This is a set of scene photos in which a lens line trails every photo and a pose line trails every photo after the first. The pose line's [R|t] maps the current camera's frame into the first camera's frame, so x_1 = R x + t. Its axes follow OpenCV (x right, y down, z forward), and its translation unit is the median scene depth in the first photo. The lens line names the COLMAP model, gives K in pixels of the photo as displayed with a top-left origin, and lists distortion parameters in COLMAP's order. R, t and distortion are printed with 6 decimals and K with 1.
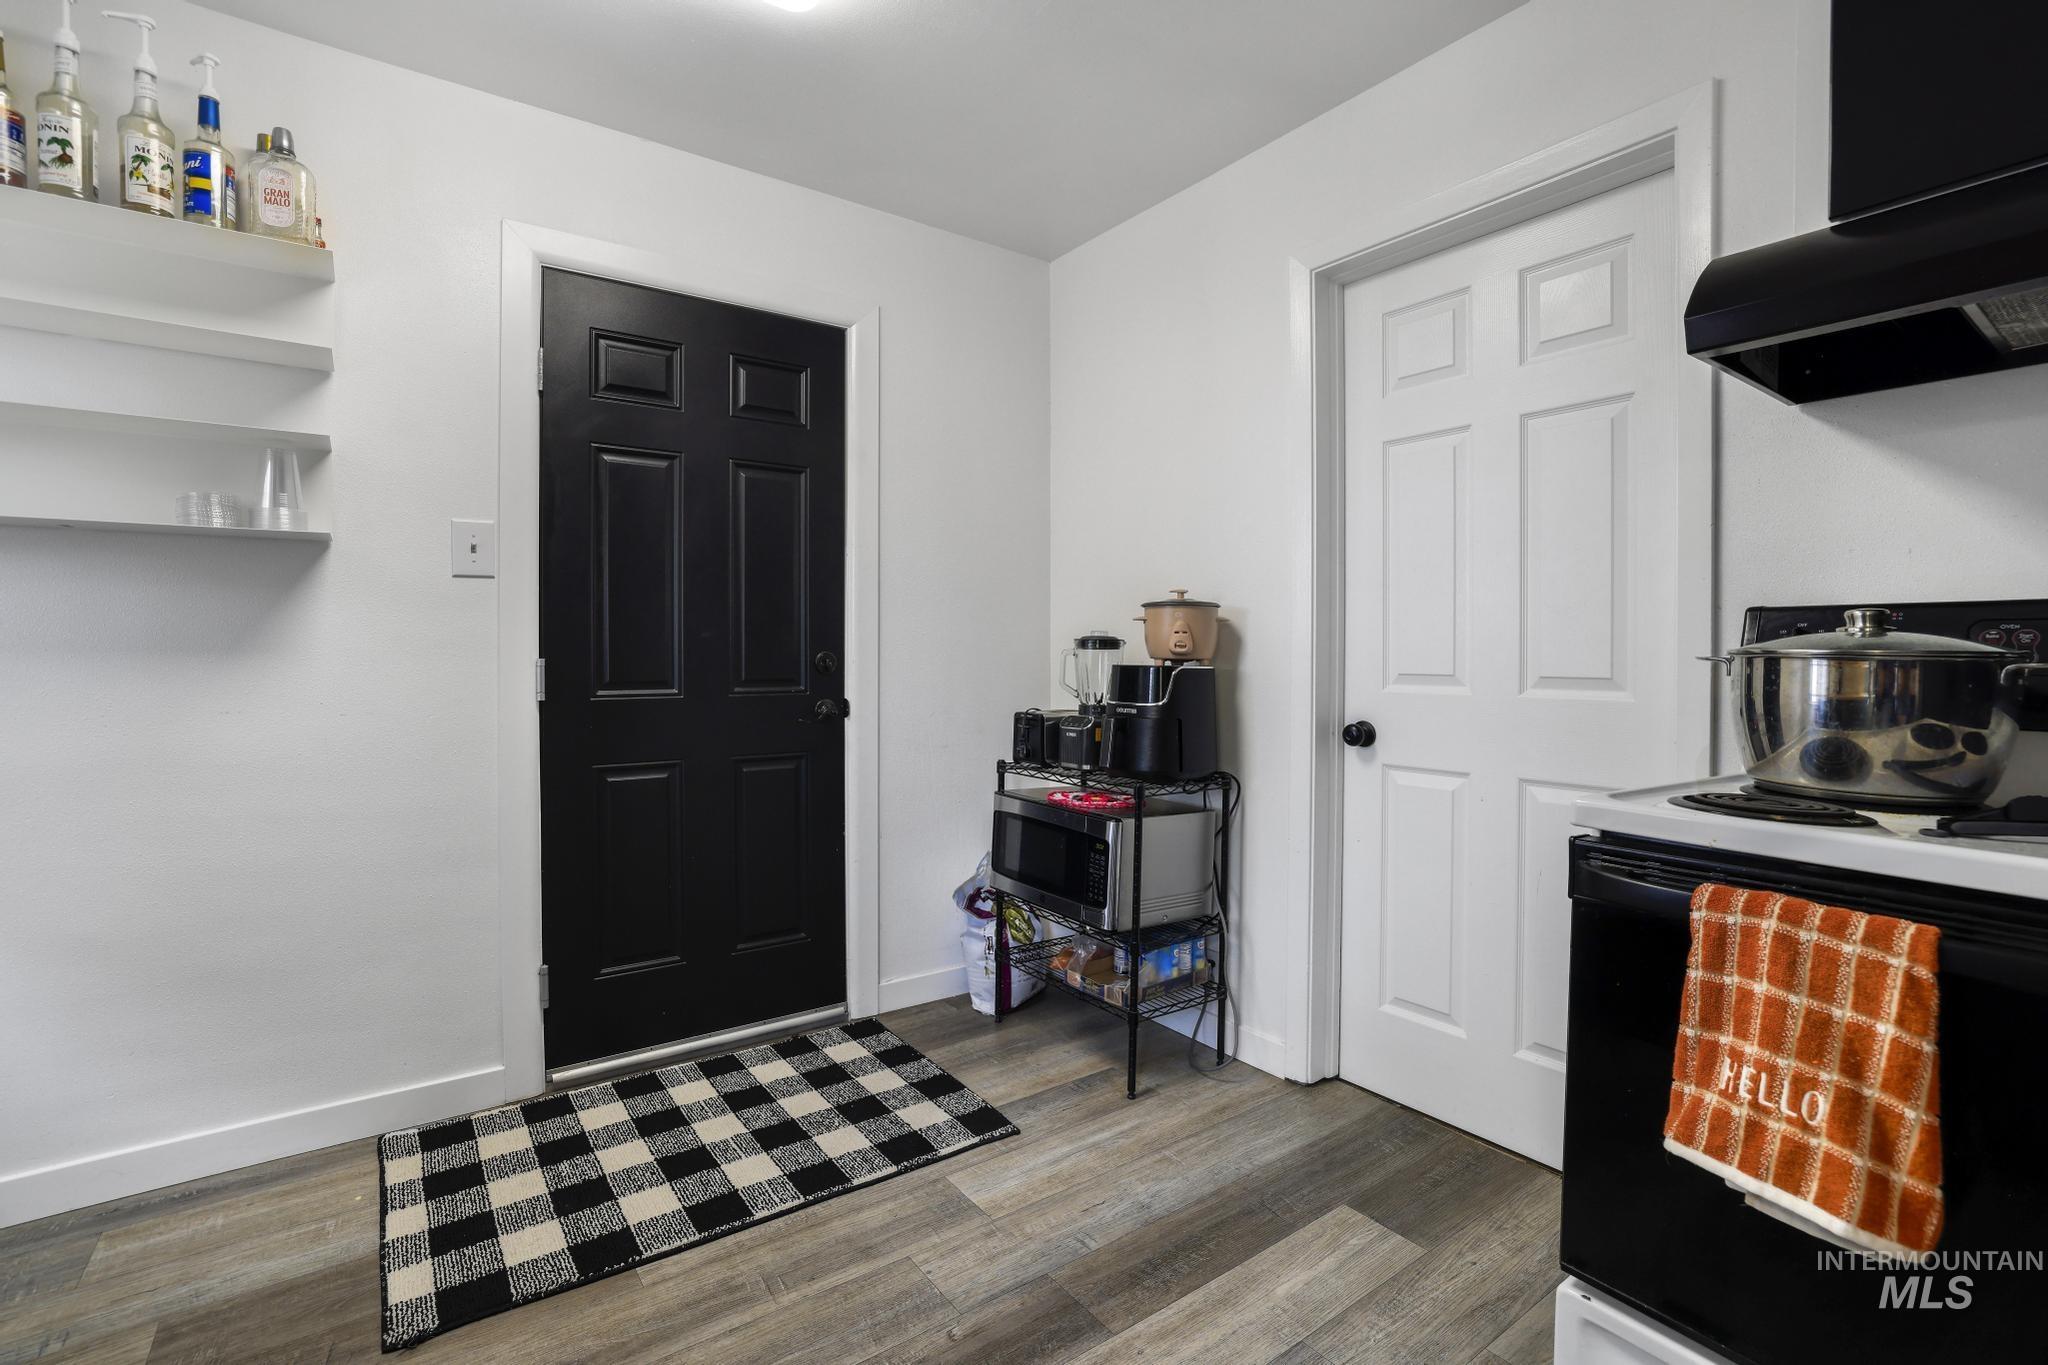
lens RADIAL K [[908.5, 0, 1024.0], [0, 908.5, 682.5], [0, 0, 1]] dist [-0.055535, 0.025448]
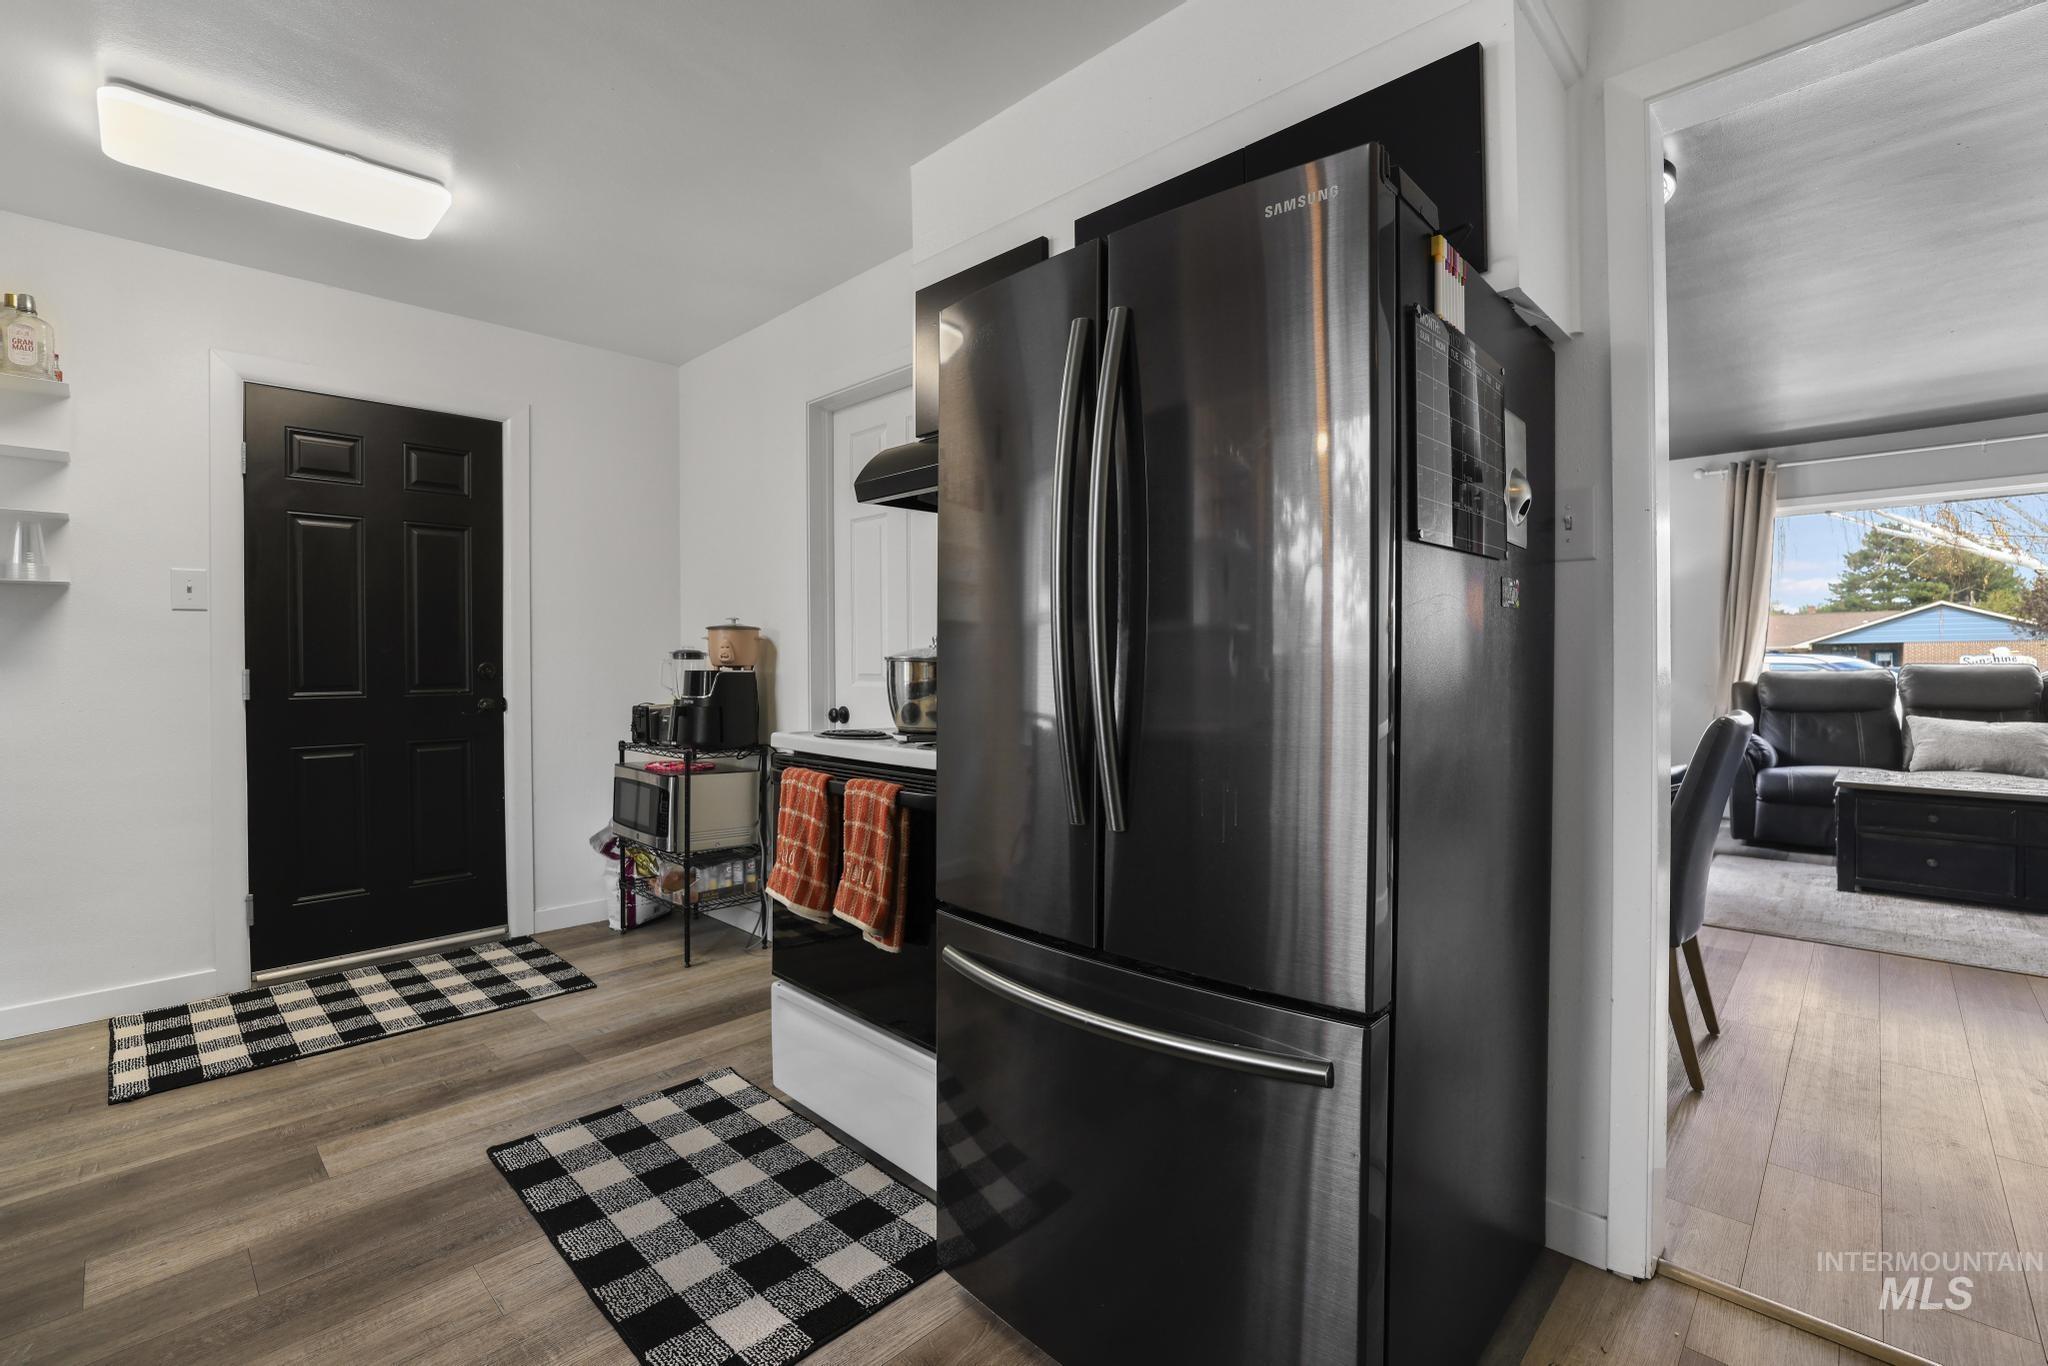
lens RADIAL K [[912.5, 0, 998.6], [0, 912.5, 684.1], [0, 0, 1]] dist [-0.052271, 0.021254]
pose [[0.988467, -0.011033, 0.151032, 0.402903], [0.012394, 0.999891, -0.008074, 0.021558], [-0.150926, 0.009853, 0.988496, -0.530558]]
